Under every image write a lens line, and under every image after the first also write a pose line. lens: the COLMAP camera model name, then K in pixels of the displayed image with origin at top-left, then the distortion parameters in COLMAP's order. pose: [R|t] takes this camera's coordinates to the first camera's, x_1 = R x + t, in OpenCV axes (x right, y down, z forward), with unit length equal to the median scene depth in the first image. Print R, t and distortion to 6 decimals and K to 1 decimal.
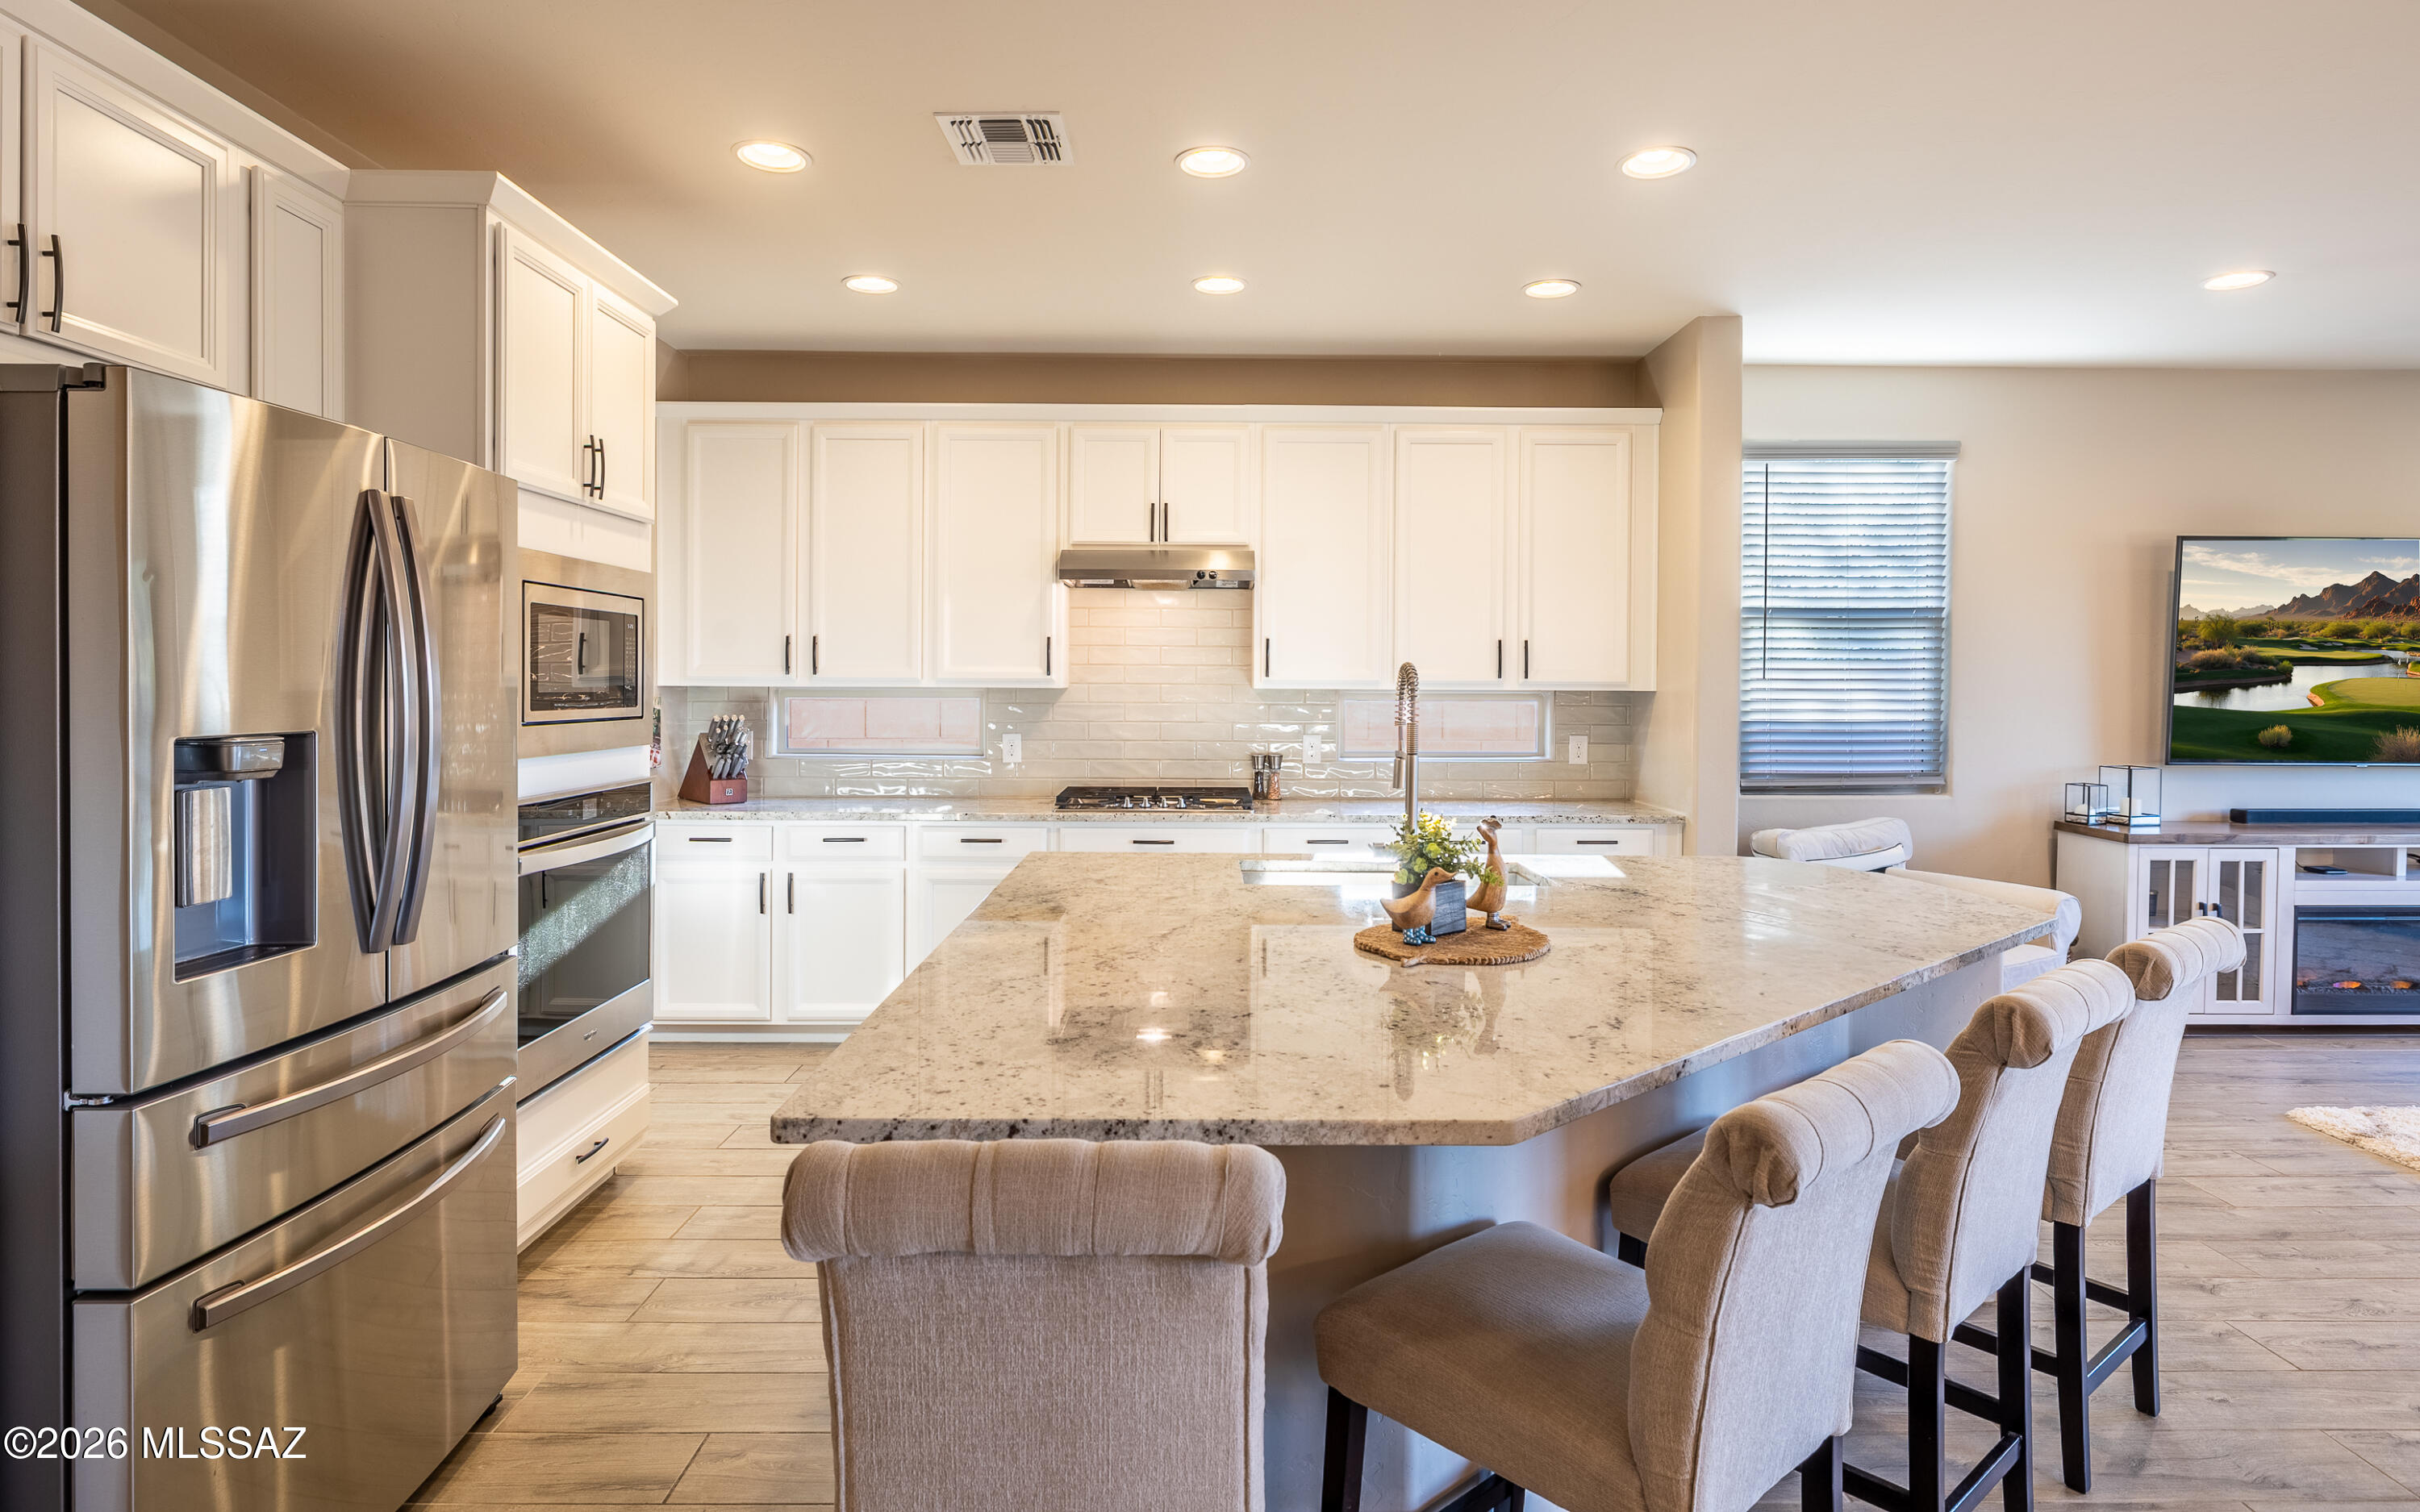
lens RADIAL K [[1303.6, 0, 1210.7], [0, 1303.6, 695.8], [0, 0, 1]] dist [-0.000526, -0.000931]
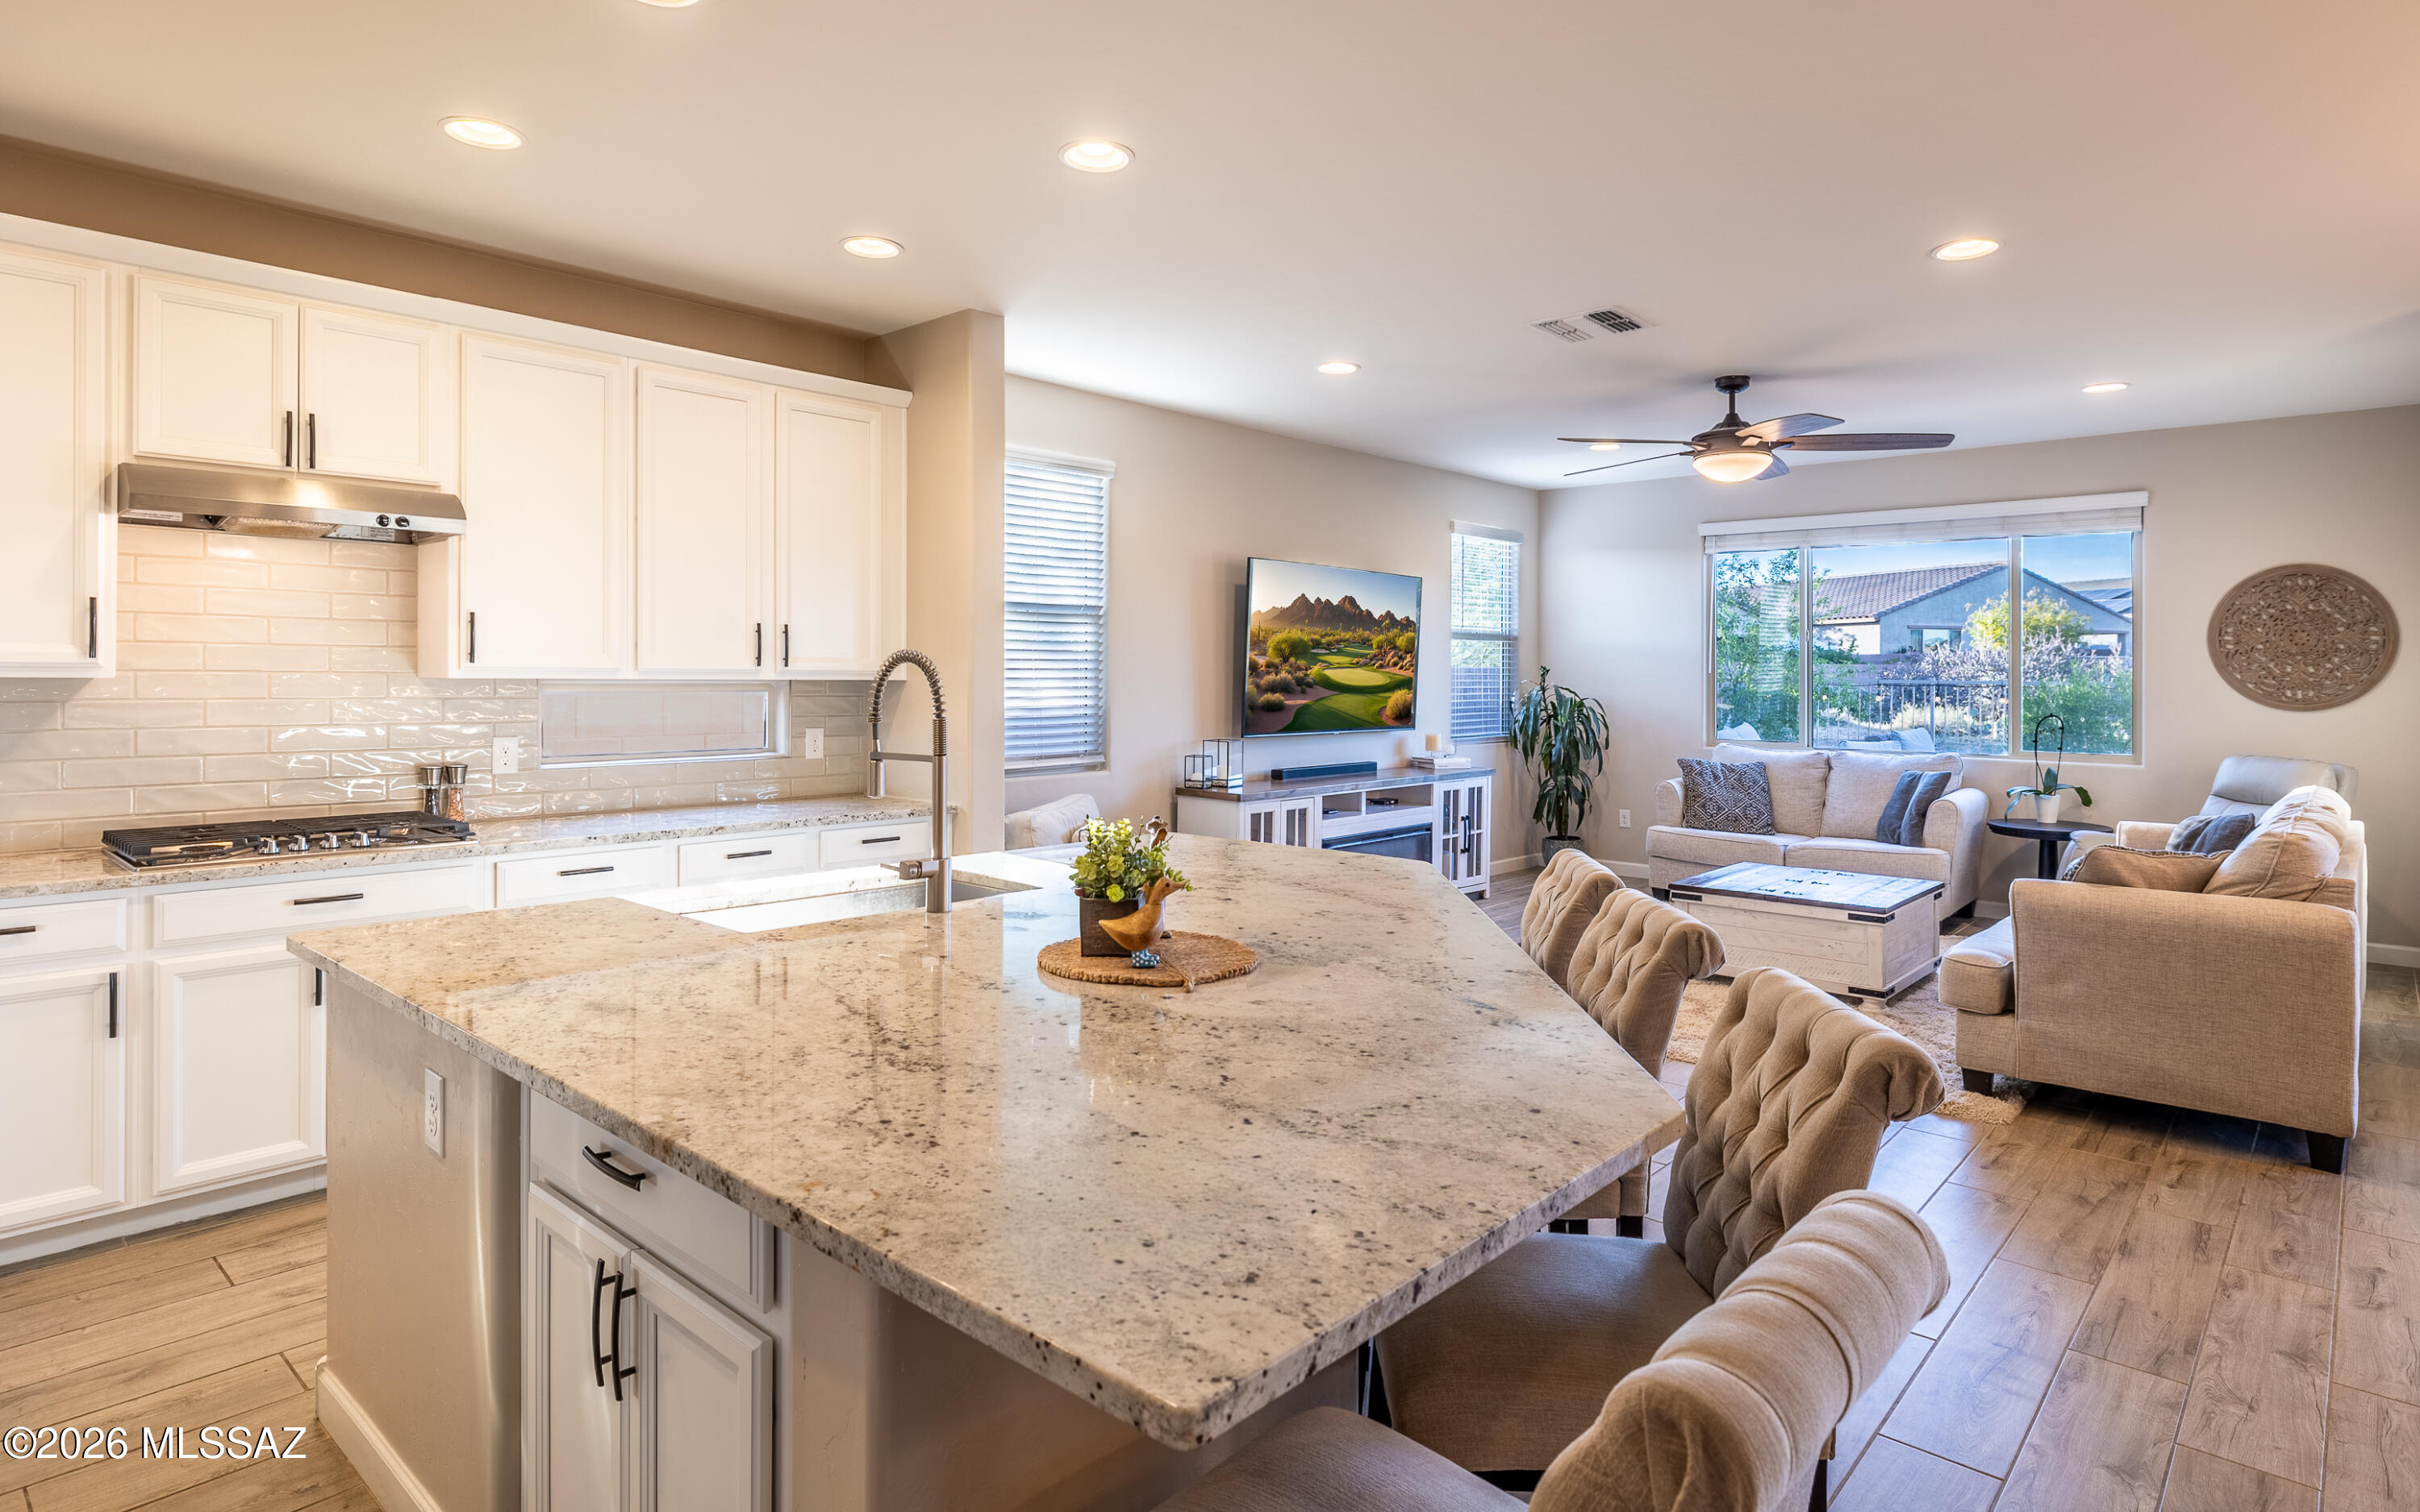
lens RADIAL K [[1303.6, 0, 1186.8], [0, 1303.6, 672.0], [0, 0, 1]] dist [-0.000526, -0.000931]
pose [[0.678351, 0.001984, 0.734736, -0.229430], [0.004959, 0.999961, -0.007278, -0.001521], [-0.734722, 0.008581, 0.678314, 0.178661]]
